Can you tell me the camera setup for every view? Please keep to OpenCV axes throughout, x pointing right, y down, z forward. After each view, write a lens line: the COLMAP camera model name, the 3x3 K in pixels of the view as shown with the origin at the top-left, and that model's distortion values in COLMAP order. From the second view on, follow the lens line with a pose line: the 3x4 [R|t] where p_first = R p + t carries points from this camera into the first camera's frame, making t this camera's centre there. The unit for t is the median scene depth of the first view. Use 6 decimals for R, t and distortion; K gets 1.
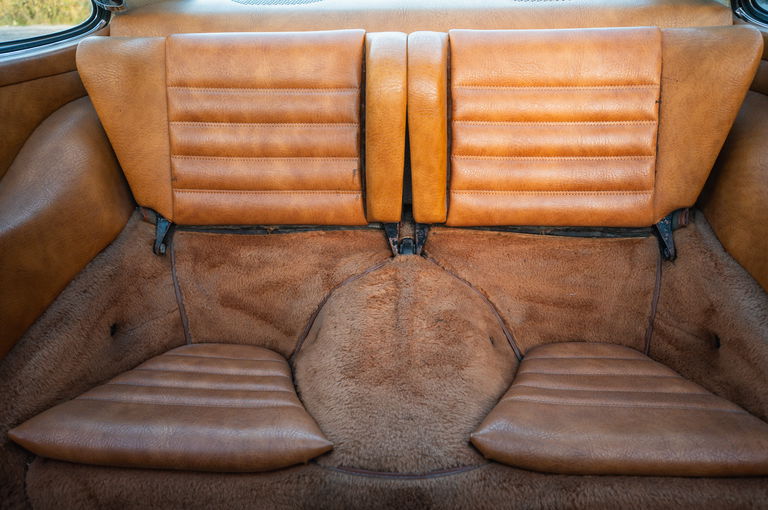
lens RADIAL K [[567.1, 0, 384.0], [0, 567.1, 255.0], [0, 0, 1]] dist [0.000414, -0.005620]
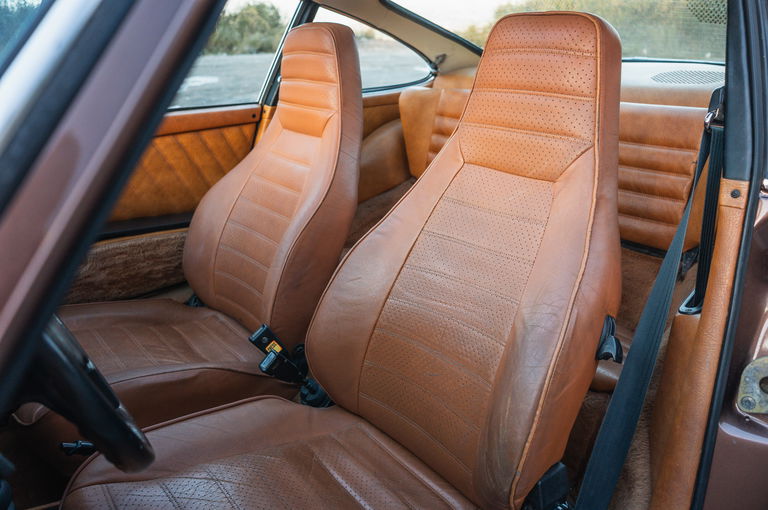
lens RADIAL K [[557.6, 0, 381.0], [0, 557.6, 242.6], [0, 0, 1]] dist [-0.001720, -0.000948]
pose [[0.692089, 0.255928, -0.674917, 0.873047], [-0.293400, 0.954048, 0.060910, 0.049282], [0.659492, 0.155865, 0.735375, -0.431932]]
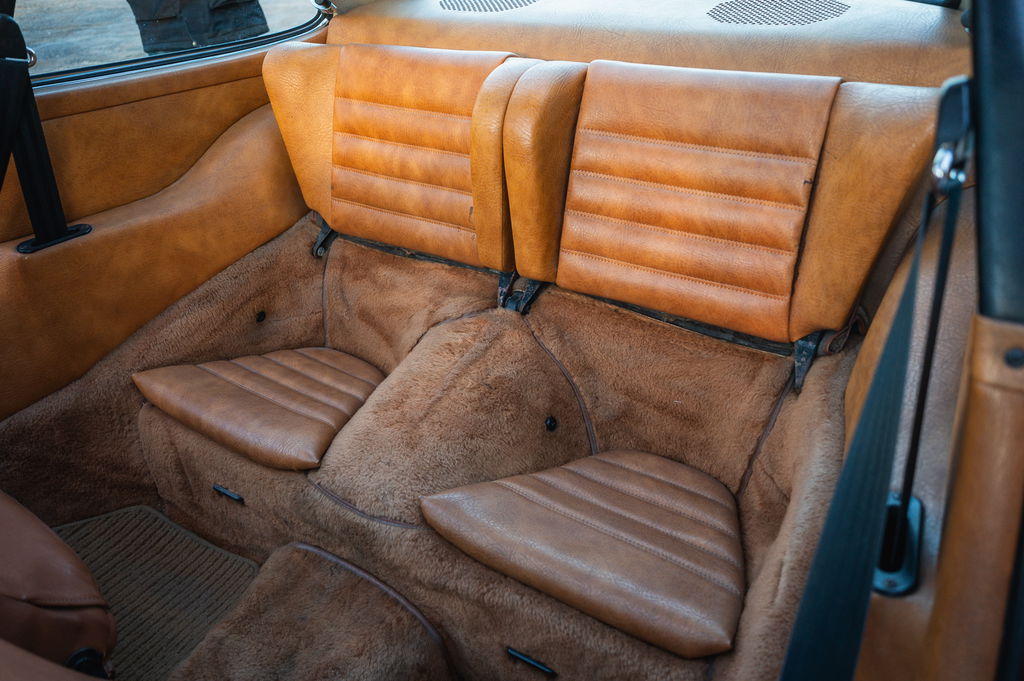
lens RADIAL K [[756.2, 0, 512.0], [0, 756.2, 340.5], [0, 0, 1]] dist [0.000414, -0.005620]
pose [[0.859652, 0.238640, -0.451718, 0.620332], [-0.196412, 0.970621, 0.138988, -0.124082], [0.471615, -0.030759, 0.881268, -0.064966]]
